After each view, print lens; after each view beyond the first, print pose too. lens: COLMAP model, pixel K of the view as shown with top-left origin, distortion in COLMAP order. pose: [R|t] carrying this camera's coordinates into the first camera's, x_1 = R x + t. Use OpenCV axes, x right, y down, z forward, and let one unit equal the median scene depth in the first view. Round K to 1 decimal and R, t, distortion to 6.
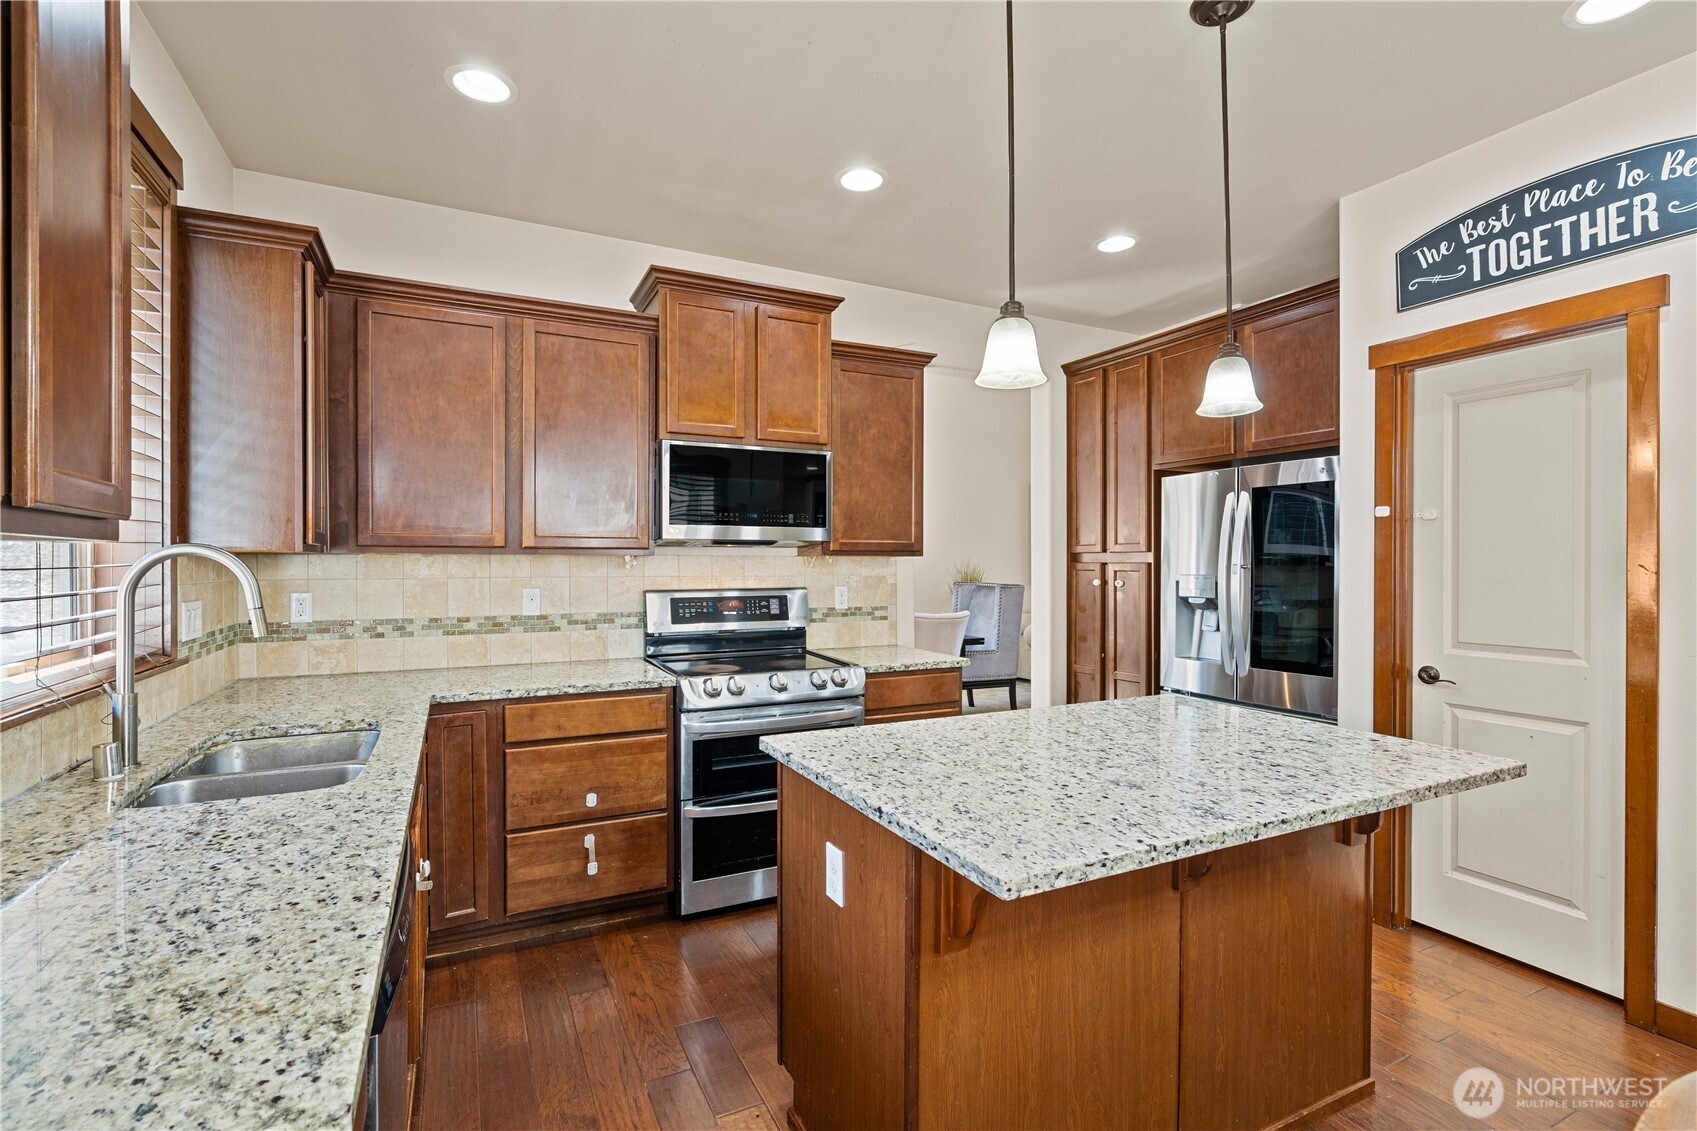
lens RADIAL K [[775.5, 0, 830.7], [0, 775.5, 562.2], [0, 0, 1]] dist [-0.003258, 0.000130]
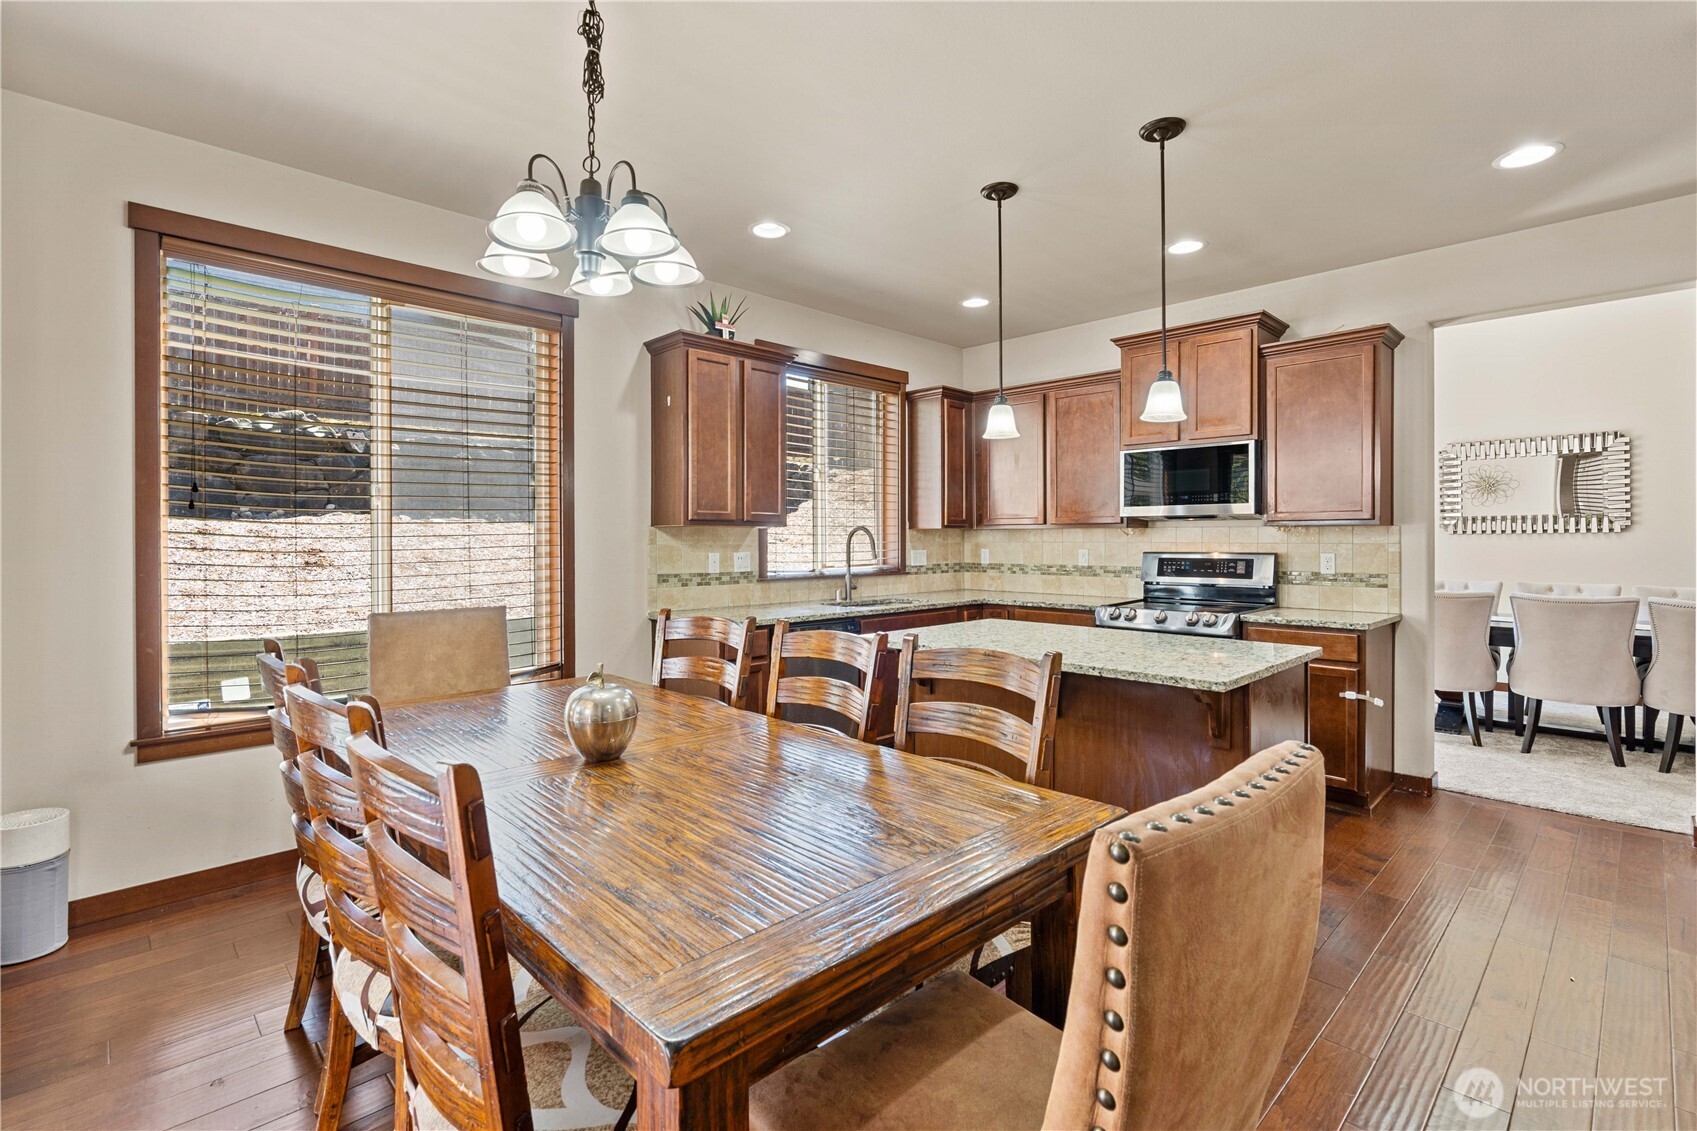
lens RADIAL K [[775.5, 0, 840.1], [0, 775.5, 552.4], [0, 0, 1]] dist [-0.003258, 0.000130]
pose [[0.305618, 0.013867, -0.952053, 1.179110], [-0.000552, 0.999896, 0.014387, 0.020252], [0.952154, -0.003871, 0.305594, 0.017438]]
